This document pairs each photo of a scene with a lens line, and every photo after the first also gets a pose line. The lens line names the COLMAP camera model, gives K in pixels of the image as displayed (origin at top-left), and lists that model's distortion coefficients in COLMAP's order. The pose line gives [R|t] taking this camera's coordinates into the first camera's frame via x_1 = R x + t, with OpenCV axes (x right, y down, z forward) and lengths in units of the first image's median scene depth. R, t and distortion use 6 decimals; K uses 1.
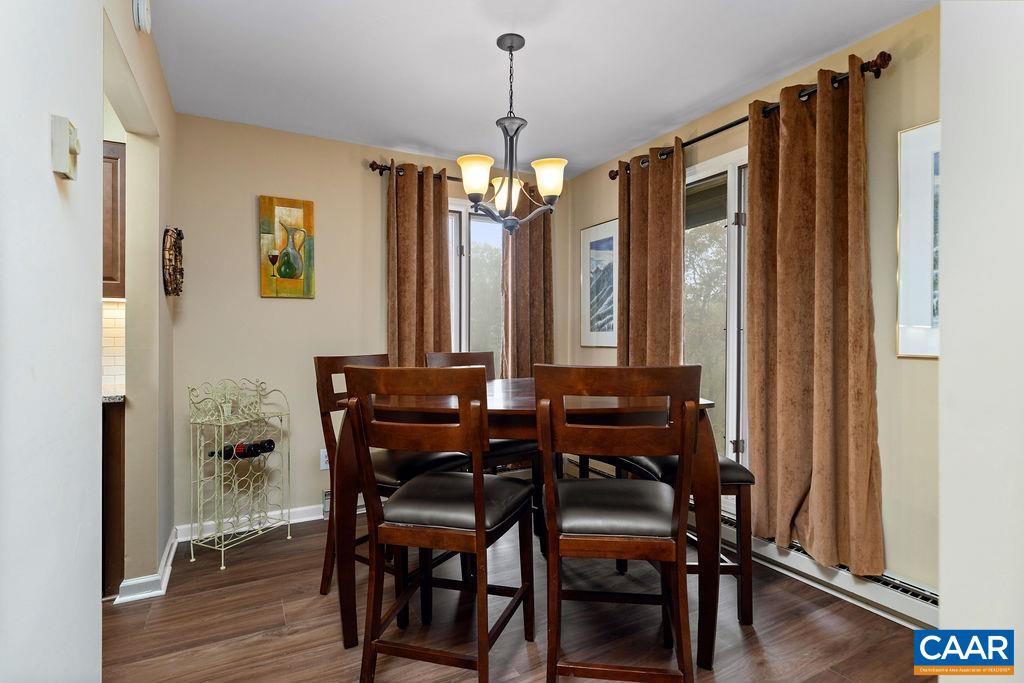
lens RADIAL K [[515.1, 0, 512.0], [0, 515.1, 341.5], [0, 0, 1]] dist [-0.001148, -0.000268]
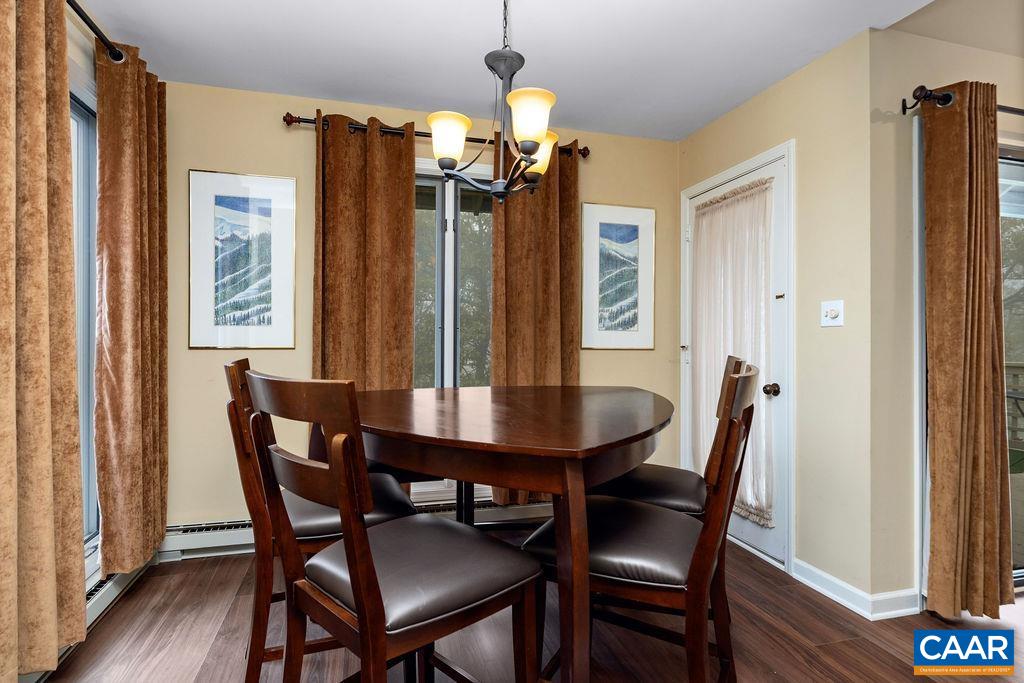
lens RADIAL K [[545.3, 0, 512.0], [0, 545.3, 341.5], [0, 0, 1]] dist [0.001446, 0.000099]
pose [[0.220086, -0.005928, 0.975463, -0.491894], [0.003685, 0.999979, 0.005246, -0.000337], [-0.975474, 0.002440, 0.220103, 0.479443]]
